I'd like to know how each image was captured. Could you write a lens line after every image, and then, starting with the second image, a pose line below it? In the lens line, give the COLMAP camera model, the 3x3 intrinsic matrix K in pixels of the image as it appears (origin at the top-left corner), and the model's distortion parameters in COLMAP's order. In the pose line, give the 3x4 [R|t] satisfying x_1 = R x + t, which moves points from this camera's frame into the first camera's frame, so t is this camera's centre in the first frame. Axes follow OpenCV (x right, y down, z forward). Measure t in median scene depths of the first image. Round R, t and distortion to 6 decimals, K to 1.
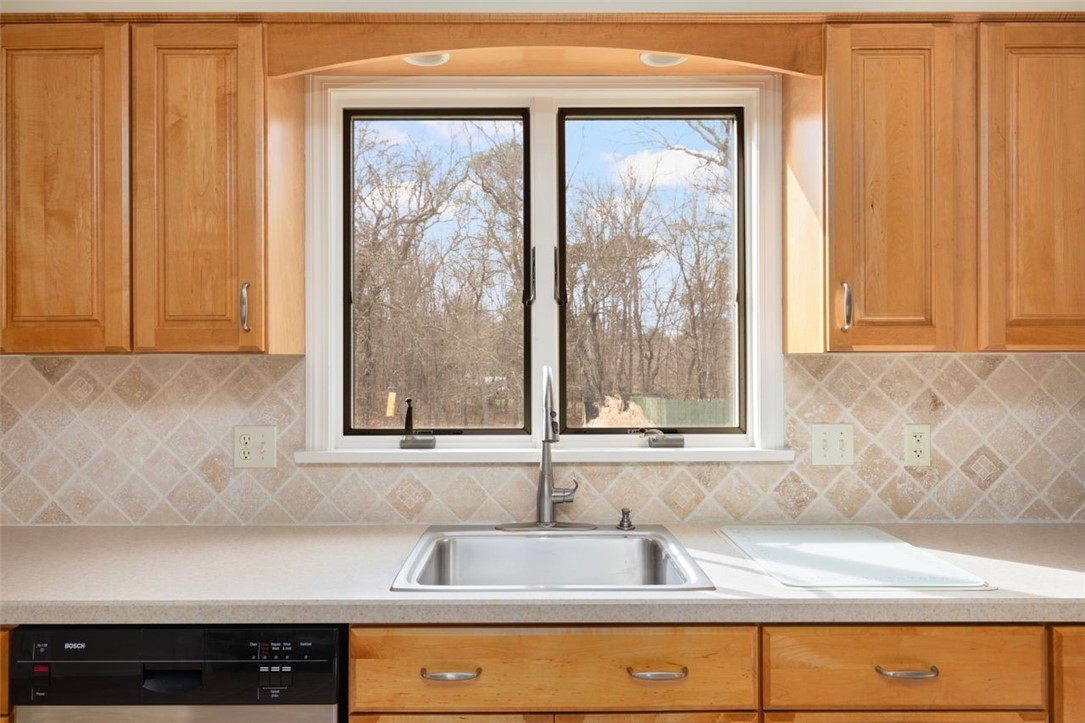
lens RADIAL K [[724.2, 0, 537.7], [0, 724.2, 353.4], [0, 0, 1]] dist [0.000331, -0.001584]
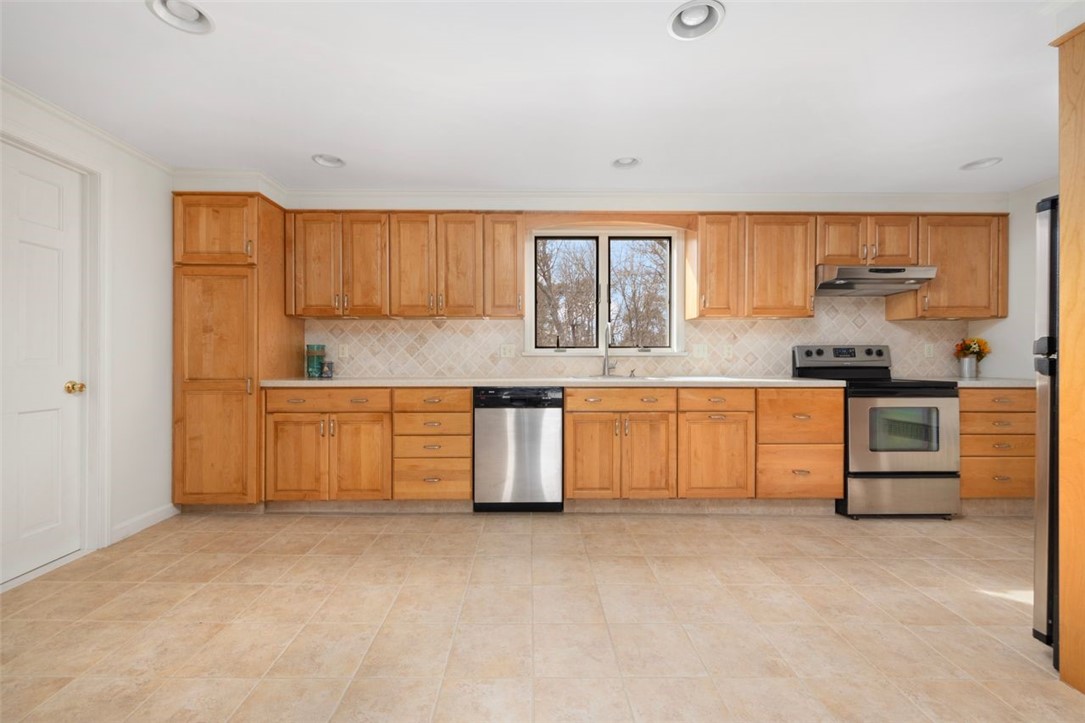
lens RADIAL K [[455.1, 0, 535.8], [0, 455.1, 359.1], [0, 0, 1]] dist [-0.001074, 0.000005]
pose [[0.999957, 0.003586, 0.008600, -0.289969], [-0.003714, 0.999881, 0.014968, 0.134934], [-0.008545, -0.015000, 0.999851, -0.875198]]
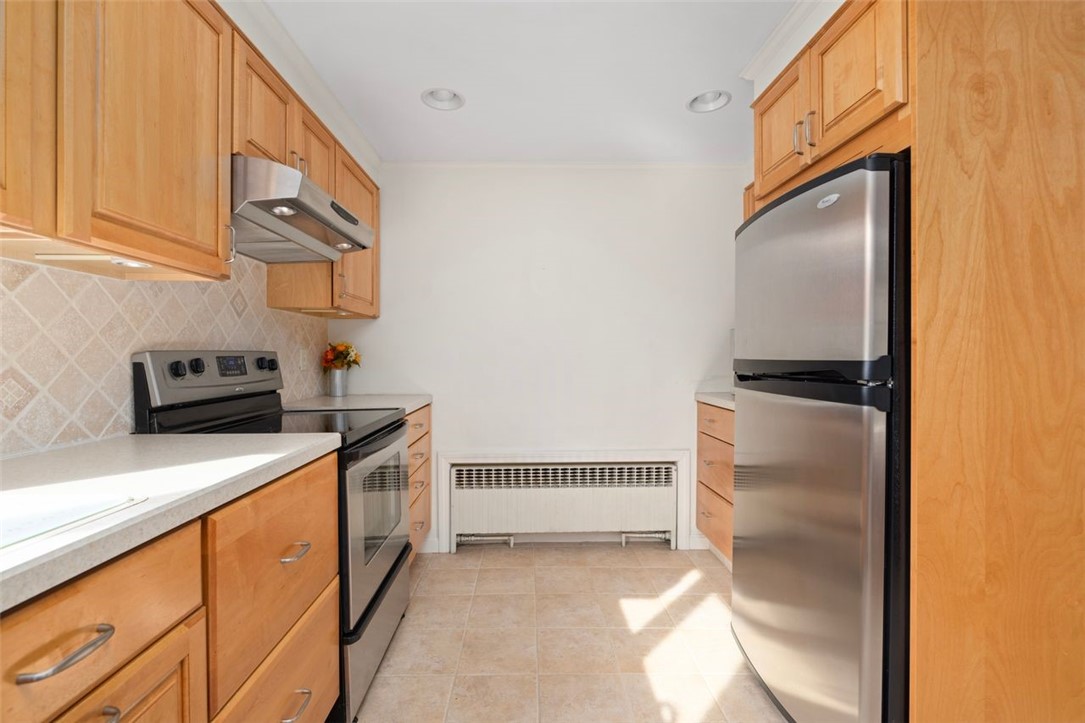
lens RADIAL K [[482.0, 0, 527.1], [0, 482.0, 359.5], [0, 0, 1]] dist [-0.002816, -0.000662]
pose [[-0.006584, -0.005587, 0.999963, 0.045373], [-0.008402, 0.999949, 0.005531, 0.110042], [-0.999943, -0.008365, -0.006631, 0.395686]]
